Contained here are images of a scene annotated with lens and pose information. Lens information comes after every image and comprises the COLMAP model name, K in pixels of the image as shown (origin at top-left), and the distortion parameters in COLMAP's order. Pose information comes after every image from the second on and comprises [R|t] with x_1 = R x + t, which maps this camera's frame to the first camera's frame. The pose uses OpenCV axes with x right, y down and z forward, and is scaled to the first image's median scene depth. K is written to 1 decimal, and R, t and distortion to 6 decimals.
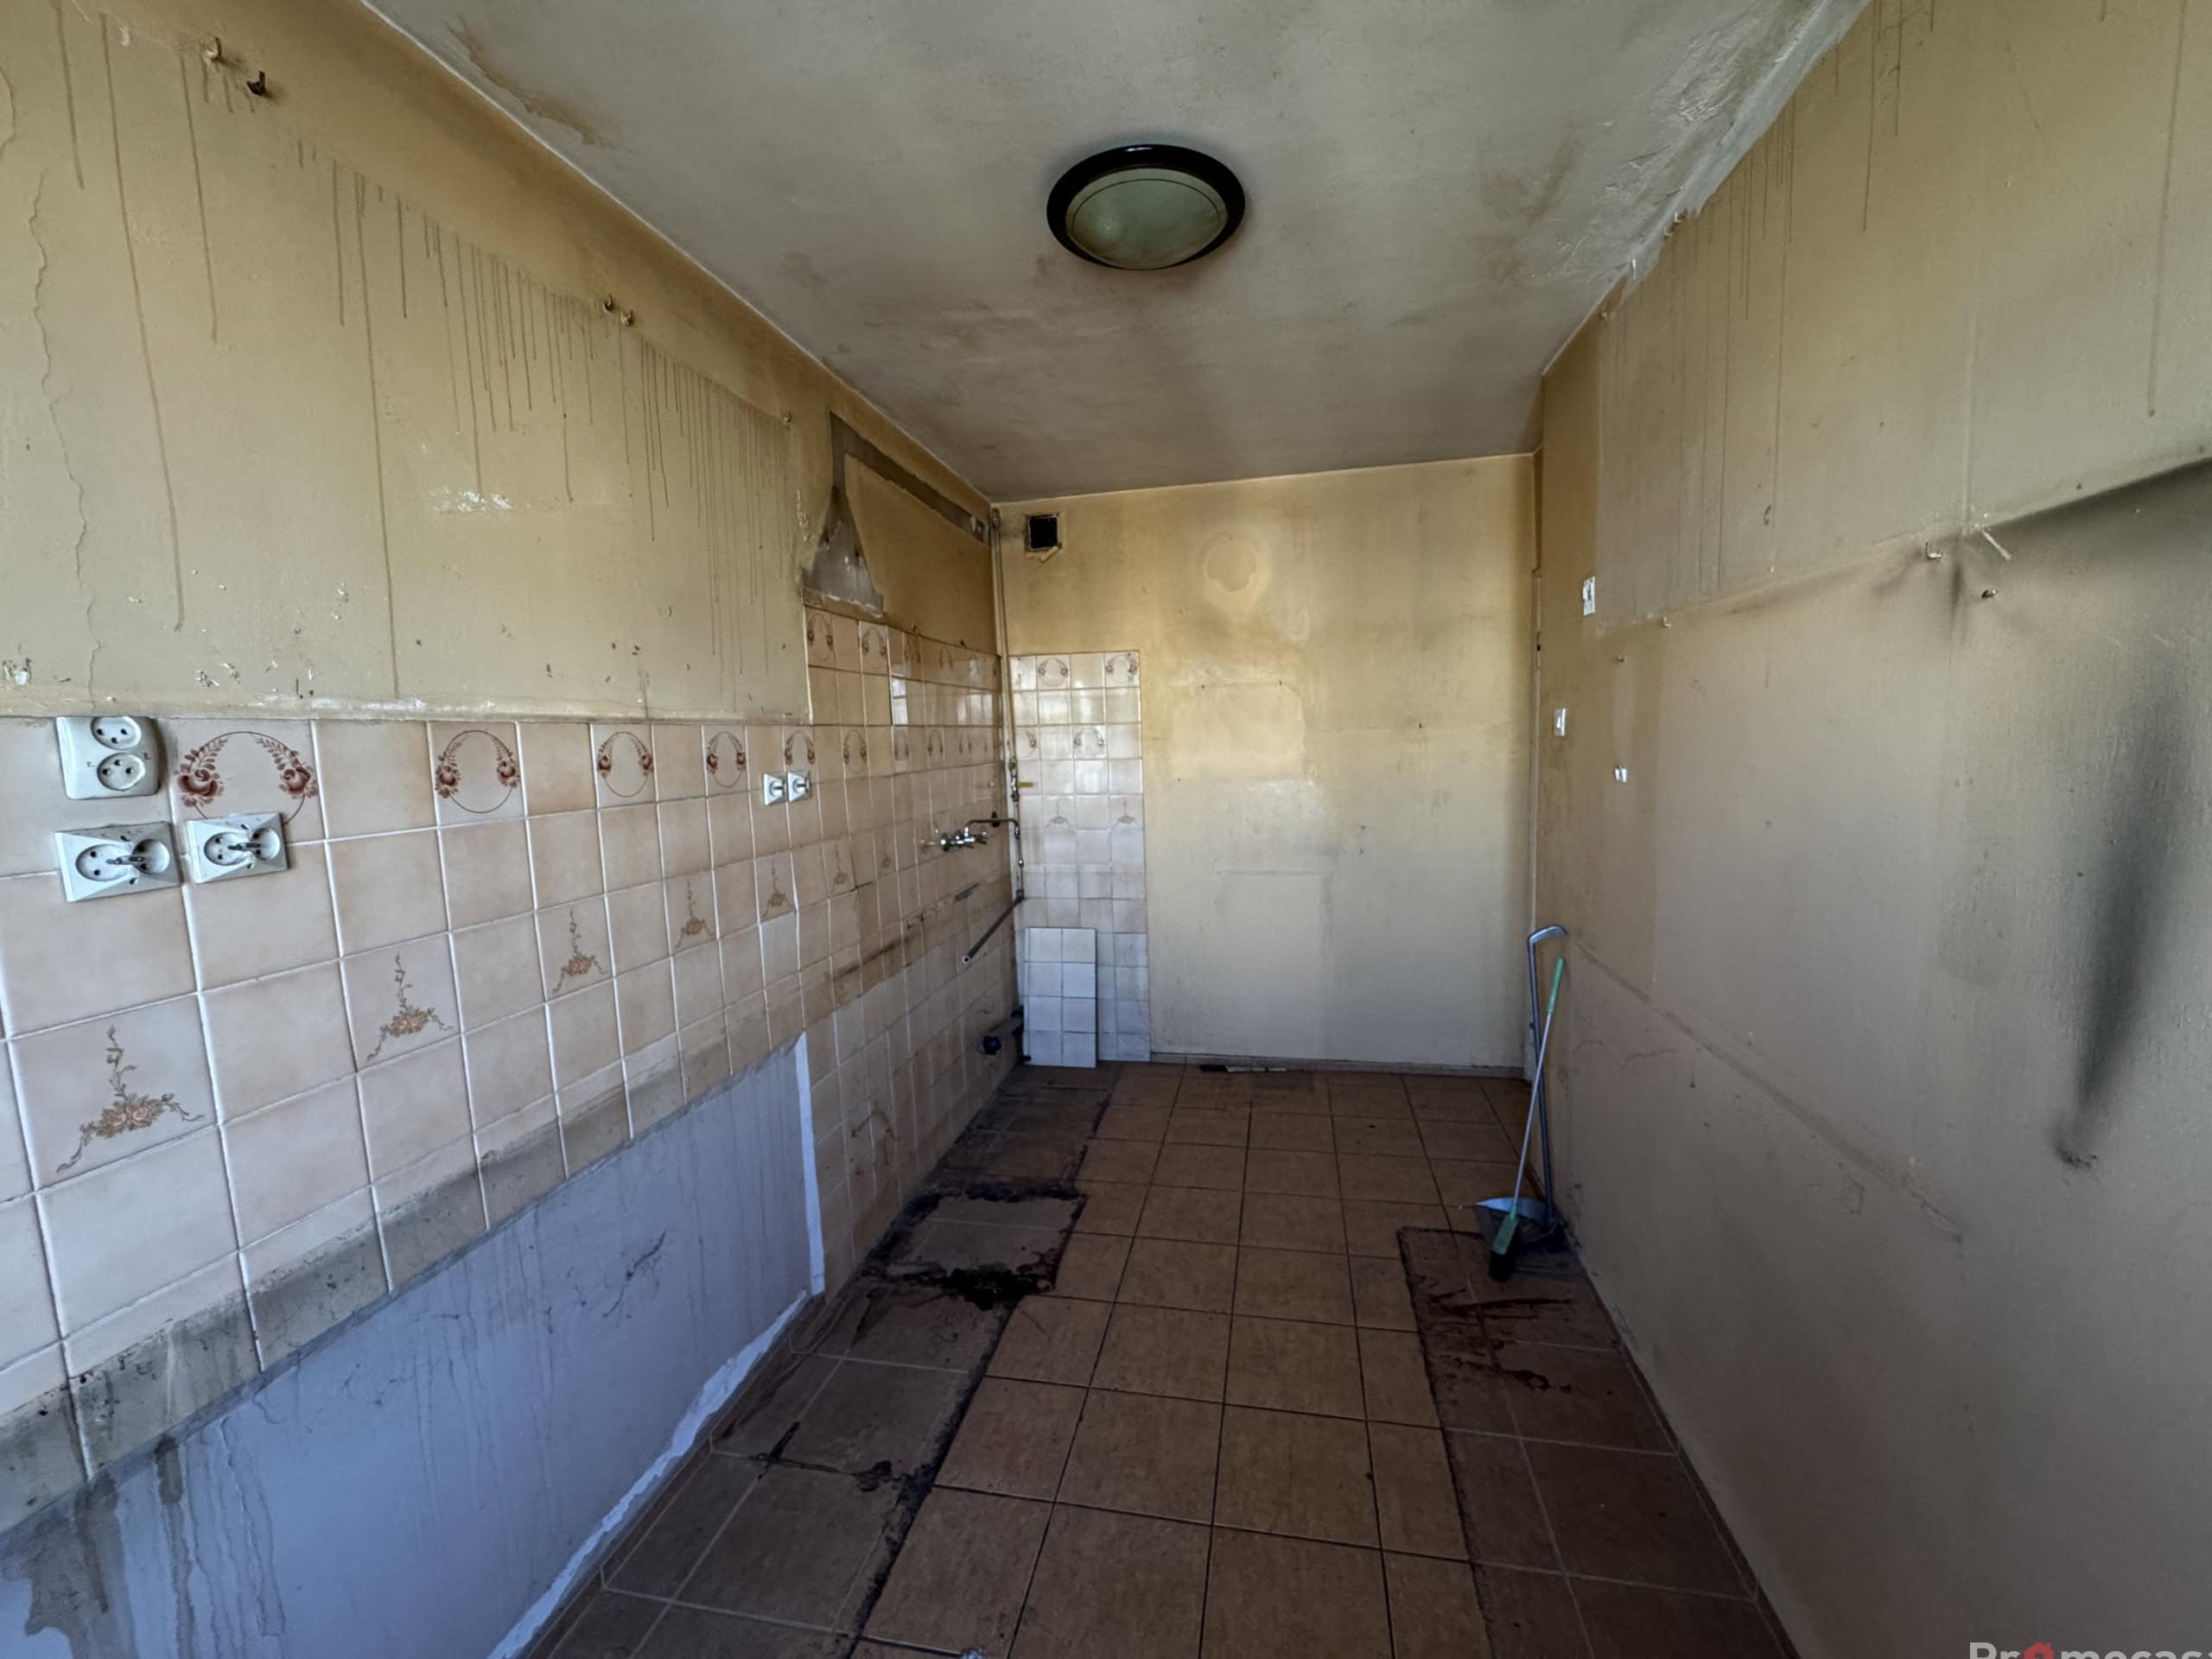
lens RADIAL K [[886.1, 0, 1110.1], [0, 886.1, 828.8], [0, 0, 1]] dist [-0.002727, -0.000254]
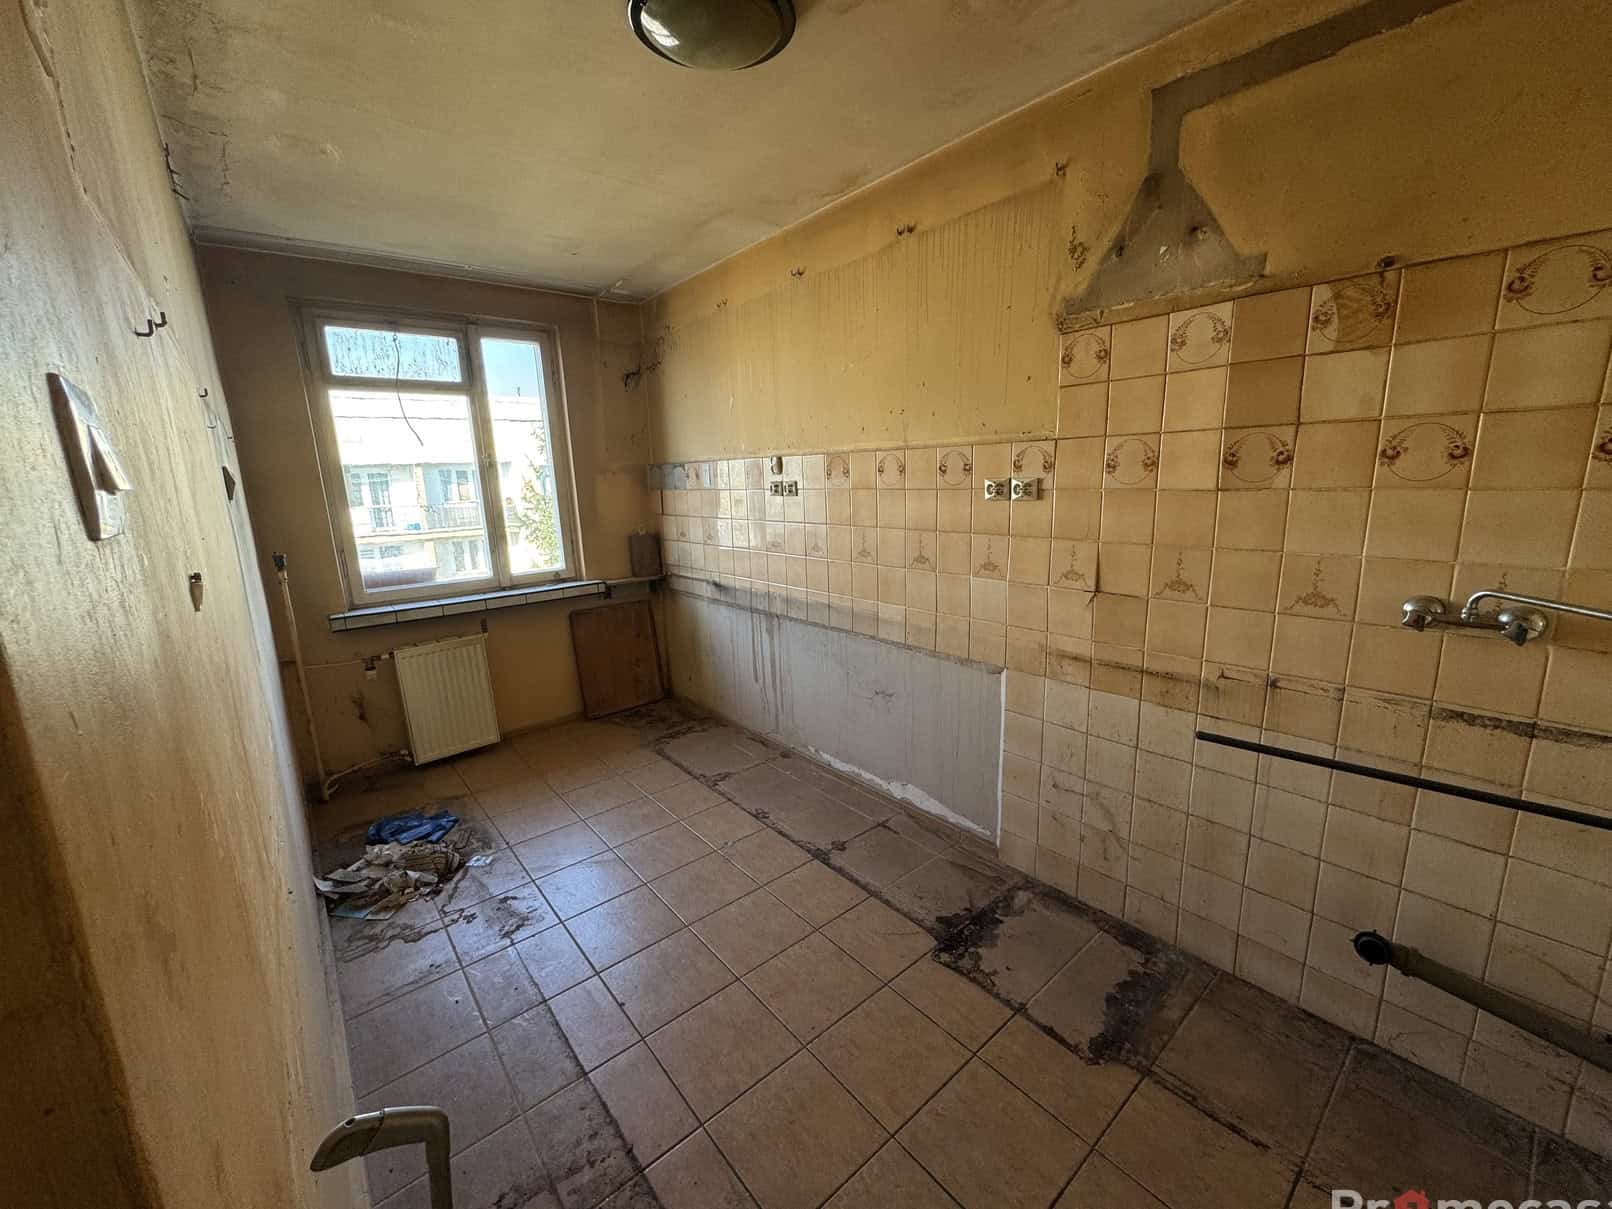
lens RADIAL K [[645.7, 0, 811.3], [0, 645.7, 605.8], [0, 0, 1]] dist [-0.002727, -0.000254]
pose [[-0.625599, 0.211071, -0.751049, 0.610226], [-0.028402, 0.955904, 0.292301, -0.159044], [0.779628, 0.204195, -0.592018, 1.404140]]
